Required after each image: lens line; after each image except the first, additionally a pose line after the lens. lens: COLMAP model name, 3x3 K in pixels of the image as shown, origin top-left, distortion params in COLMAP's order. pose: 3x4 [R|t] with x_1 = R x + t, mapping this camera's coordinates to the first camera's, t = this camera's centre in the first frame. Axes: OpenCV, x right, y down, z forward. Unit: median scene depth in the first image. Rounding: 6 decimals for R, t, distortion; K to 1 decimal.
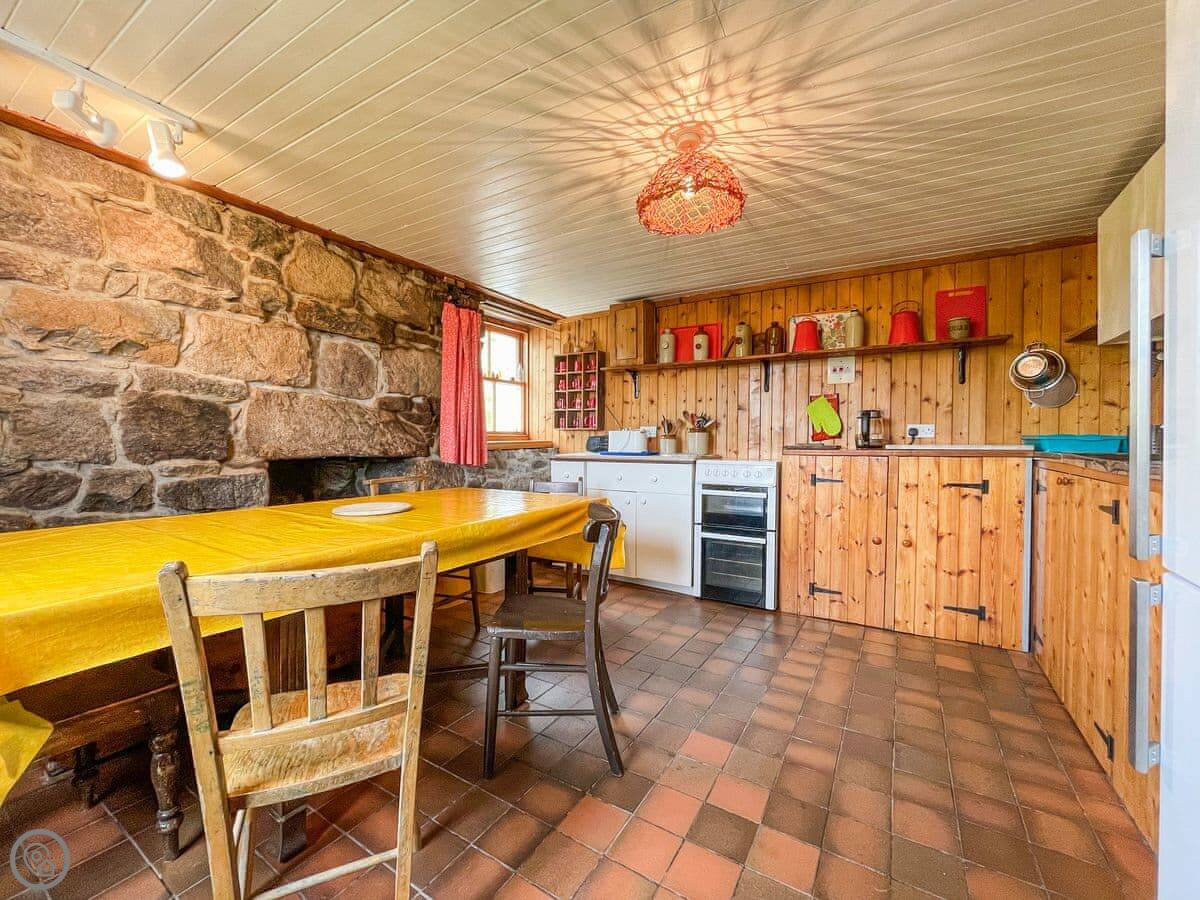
lens RADIAL K [[483.6, 0, 598.6], [0, 483.6, 449.1], [0, 0, 1]] dist [-0.003433, -0.000745]
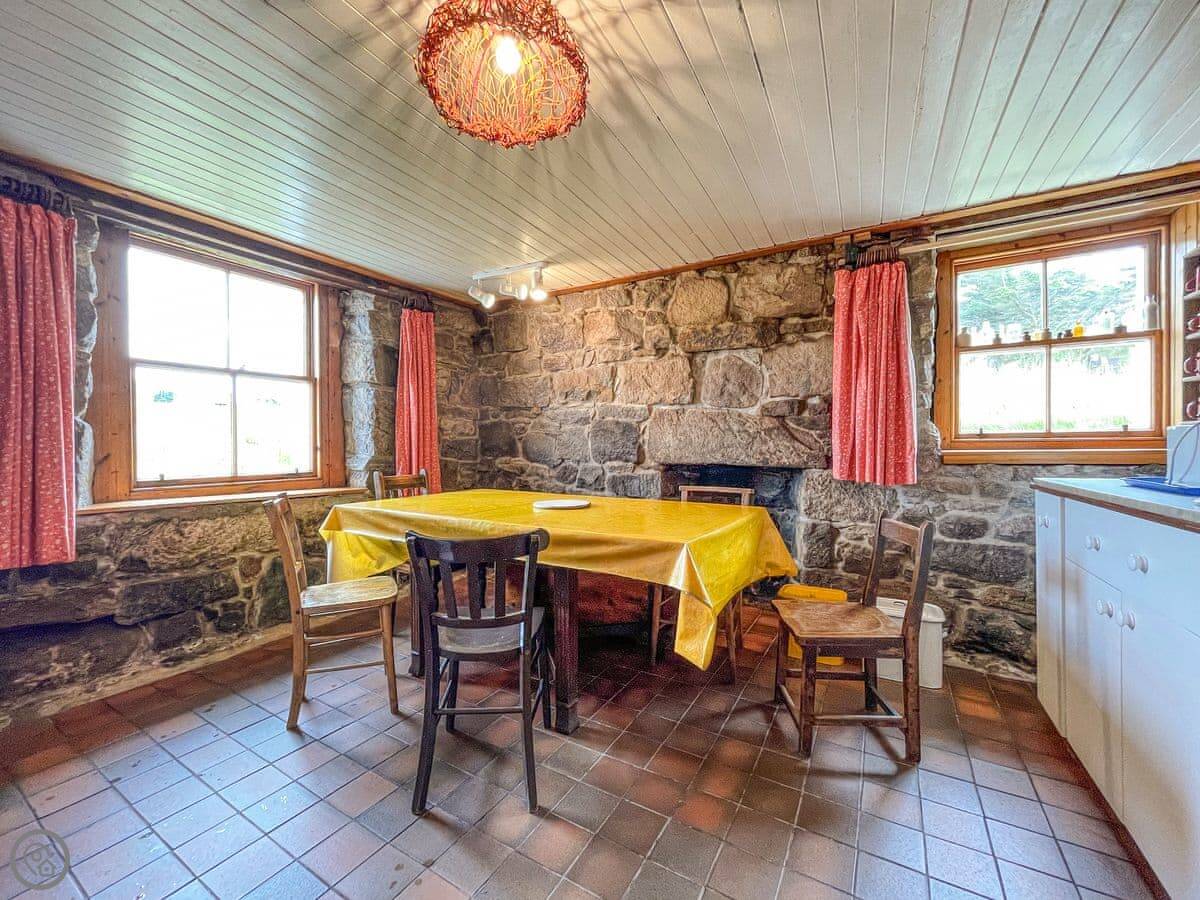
lens RADIAL K [[483.6, 0, 598.6], [0, 483.6, 449.1], [0, 0, 1]] dist [-0.003433, -0.000745]
pose [[0.021656, 0.000363, -0.999765, 0.561121], [-0.016711, 0.999860, 0.000001, -0.013878], [0.999626, 0.016707, 0.021659, 0.754482]]
